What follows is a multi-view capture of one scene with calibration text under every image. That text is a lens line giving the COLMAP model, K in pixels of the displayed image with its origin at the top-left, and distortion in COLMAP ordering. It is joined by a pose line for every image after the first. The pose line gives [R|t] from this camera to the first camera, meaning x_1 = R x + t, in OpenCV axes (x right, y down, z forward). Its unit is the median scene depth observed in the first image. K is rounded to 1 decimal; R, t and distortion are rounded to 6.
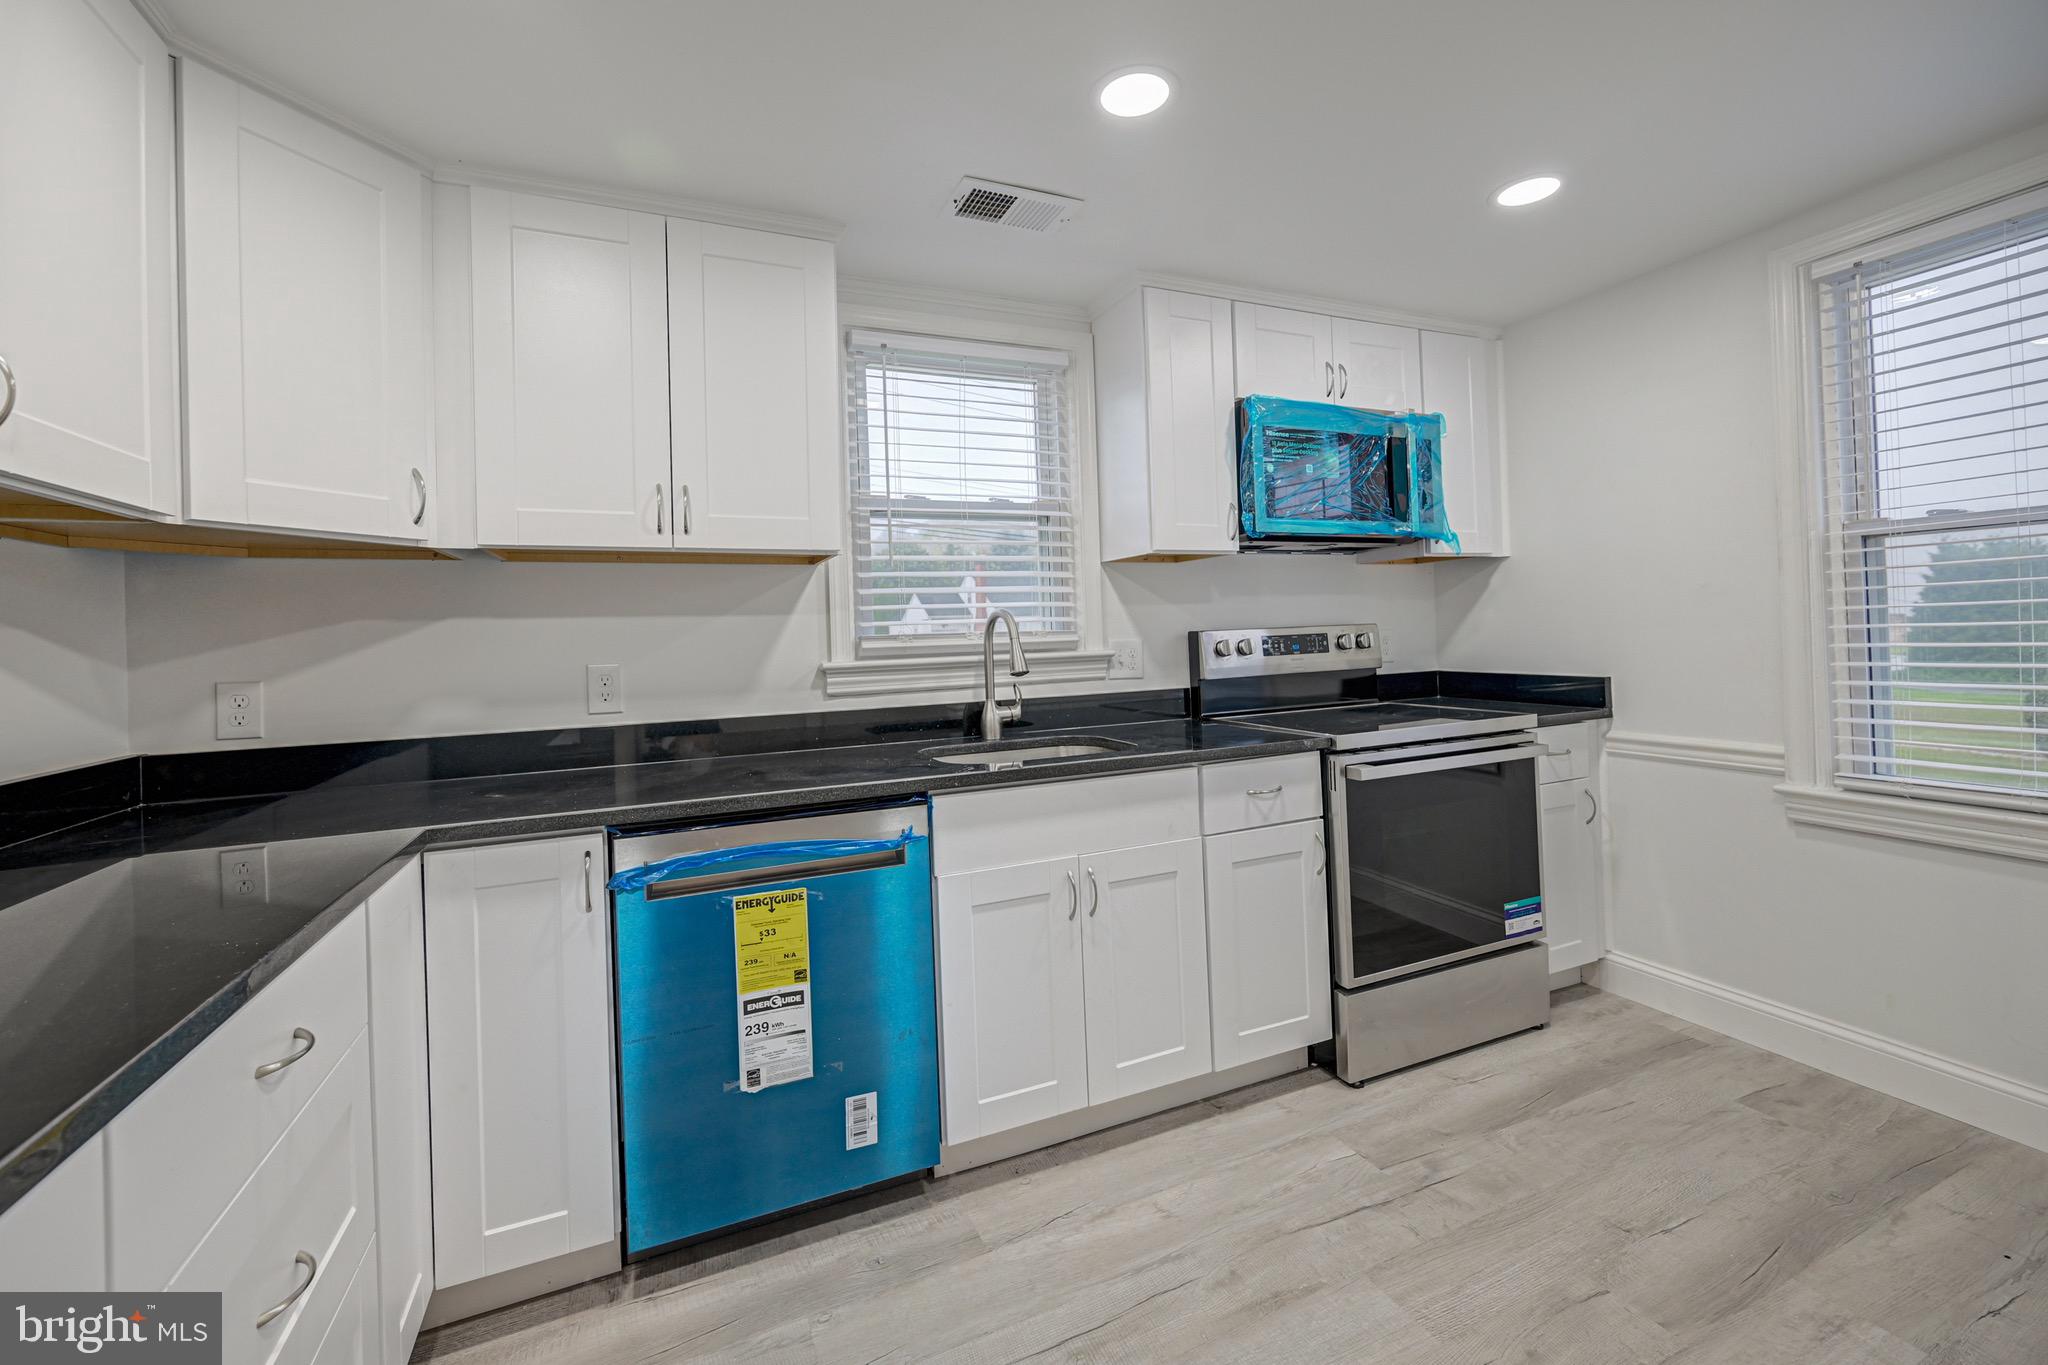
lens RADIAL K [[850.2, 0, 1030.7], [0, 850.2, 622.2], [0, 0, 1]] dist [0.000673, -0.000482]
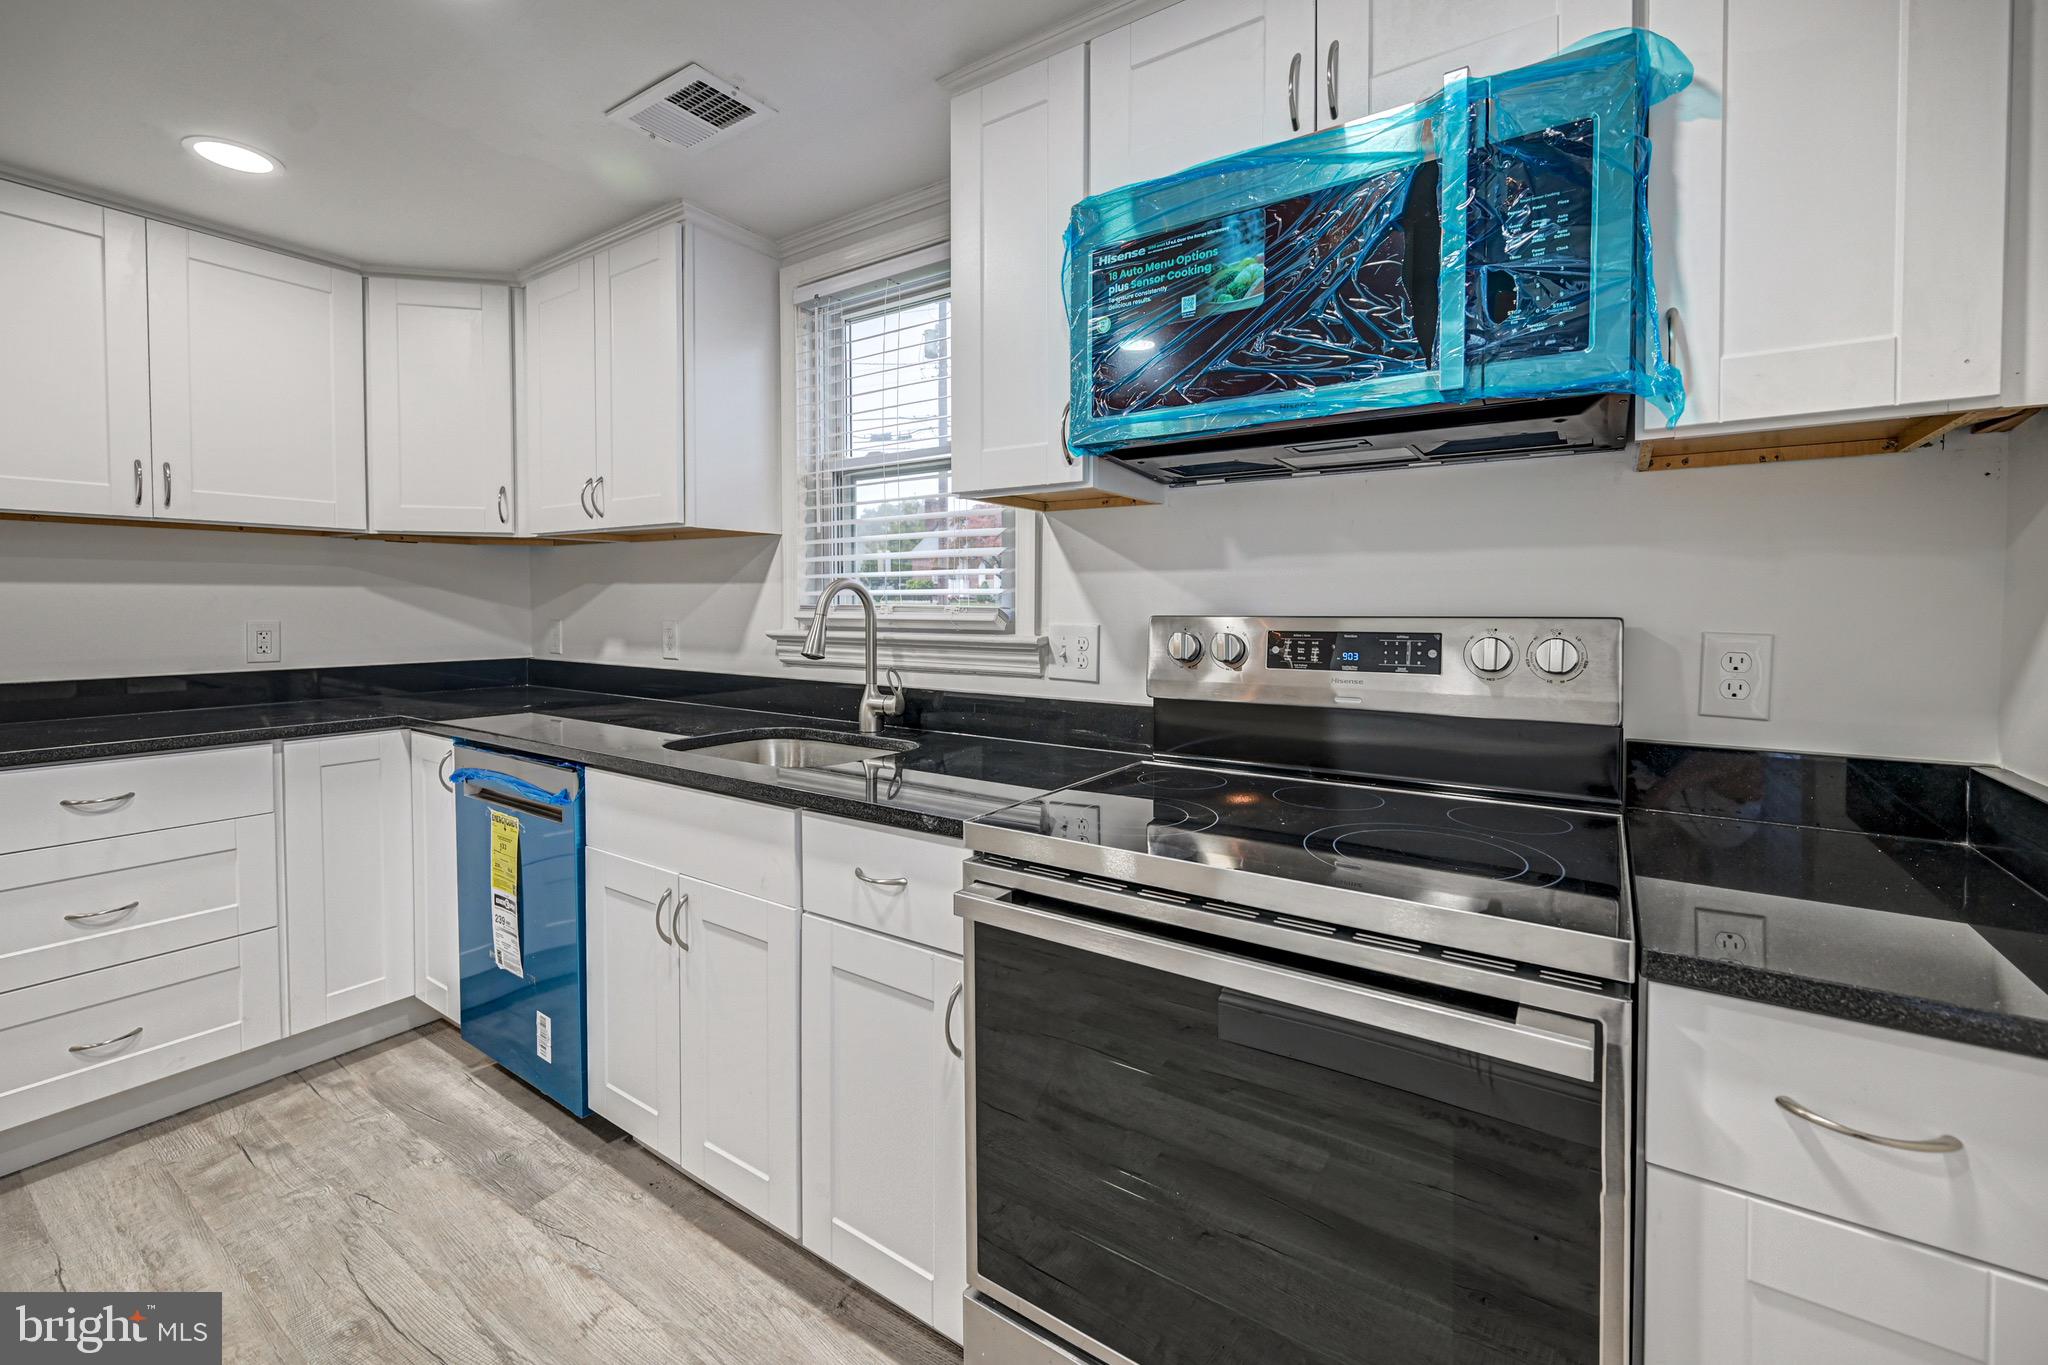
lens RADIAL K [[850.2, 0, 1019.5], [0, 850.2, 622.1], [0, 0, 1]] dist [0.000673, -0.000482]
pose [[0.526119, 0.052067, -0.848815, 0.751116], [-0.007178, 0.998360, 0.056791, -0.020838], [0.850381, -0.023786, 0.525630, 0.678740]]
